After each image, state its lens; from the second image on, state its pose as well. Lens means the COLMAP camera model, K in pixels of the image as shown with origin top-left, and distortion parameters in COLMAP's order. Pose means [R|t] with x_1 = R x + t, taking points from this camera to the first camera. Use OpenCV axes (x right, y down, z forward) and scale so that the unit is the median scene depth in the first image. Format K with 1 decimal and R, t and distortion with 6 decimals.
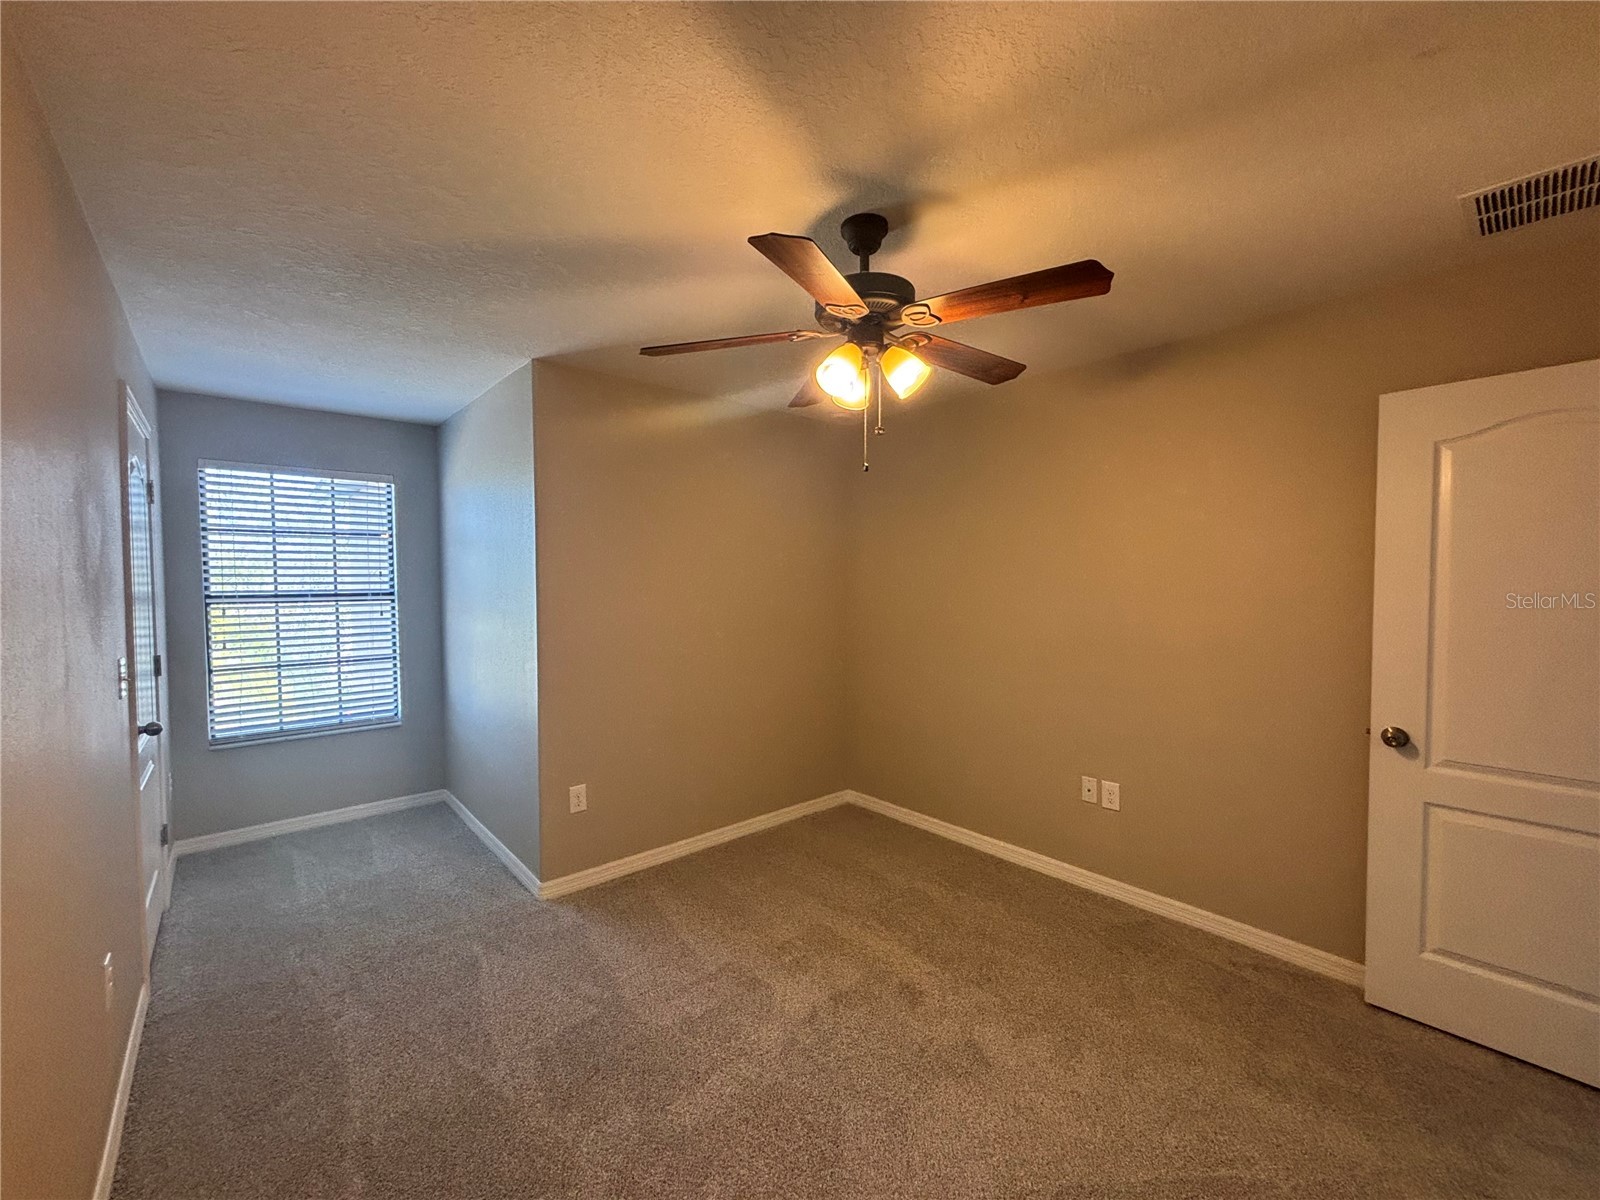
lens RADIAL K [[647.9, 0, 800.0], [0, 647.9, 600.0], [0, 0, 1]] dist [0.000663, -0.000223]
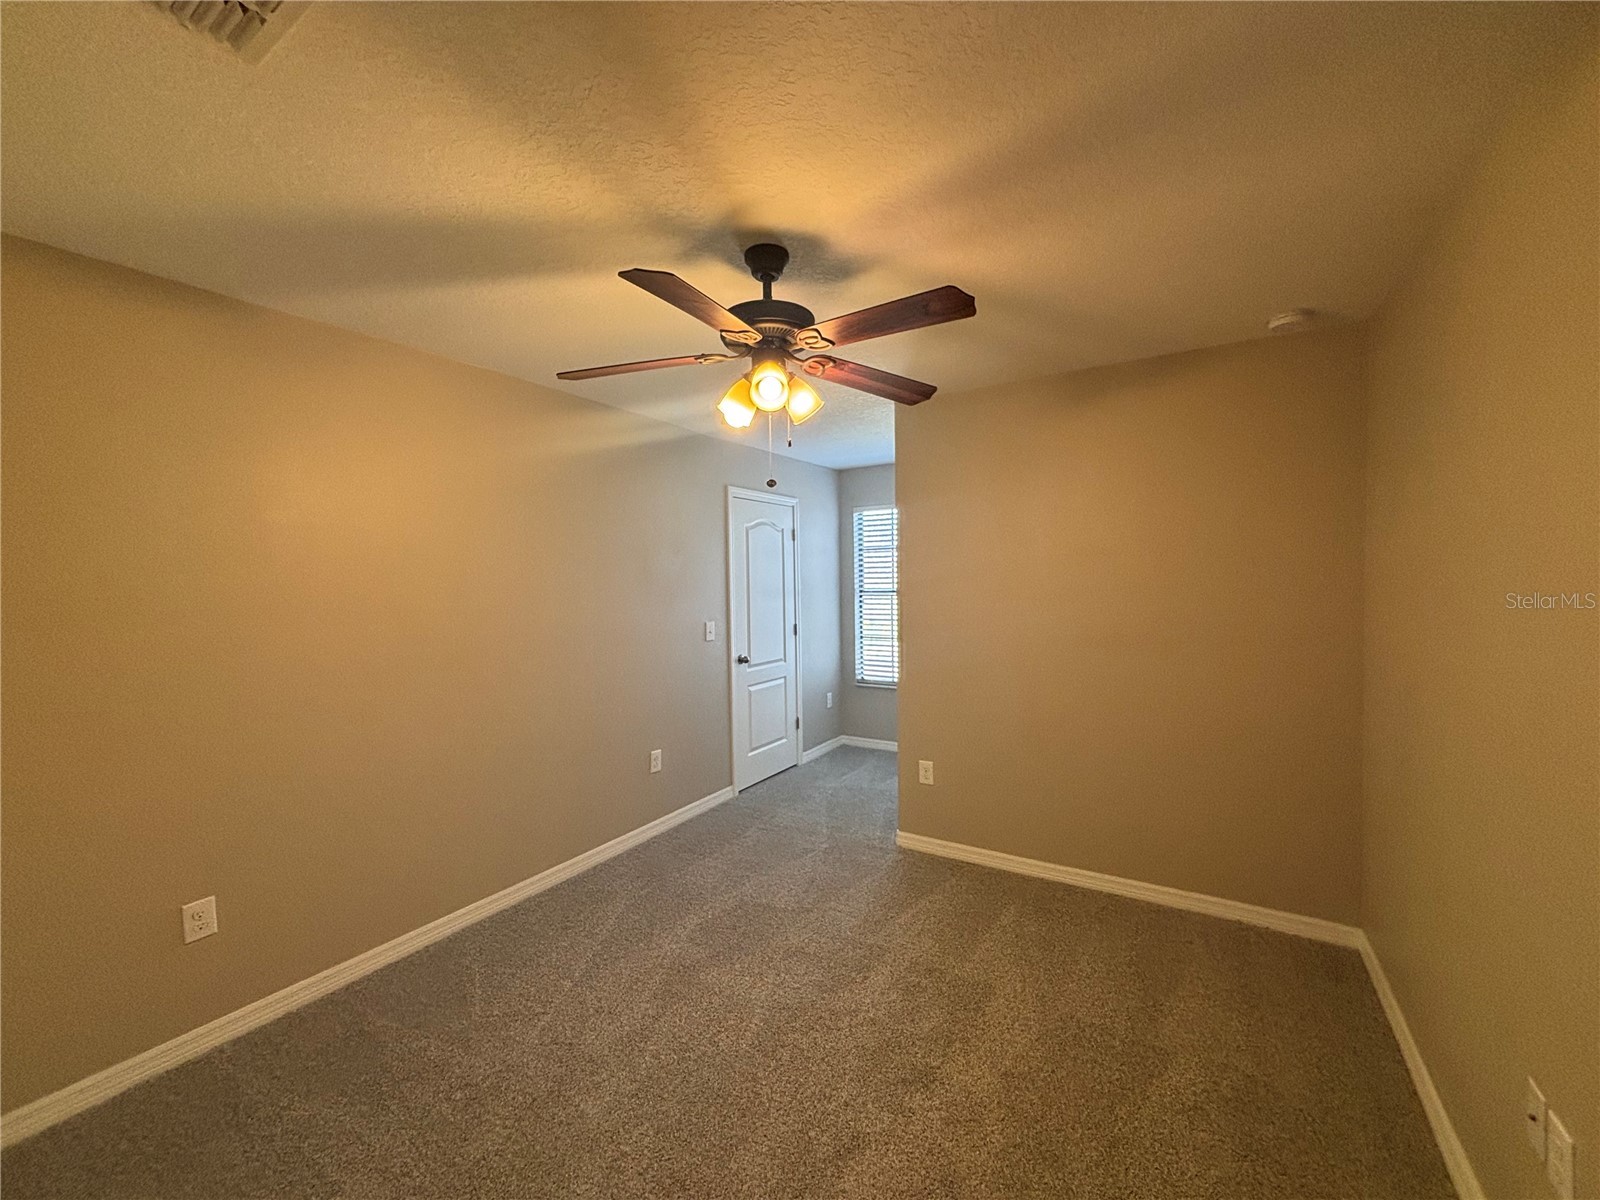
lens RADIAL K [[644.8, 0, 800.0], [0, 644.8, 600.0], [0, 0, 1]] dist [0.000537, -0.000310]
pose [[0.299471, 0.030858, -0.953606, 0.786256], [-0.025657, 0.999376, 0.024282, -0.026151], [0.953760, 0.017195, 0.300076, 0.513153]]
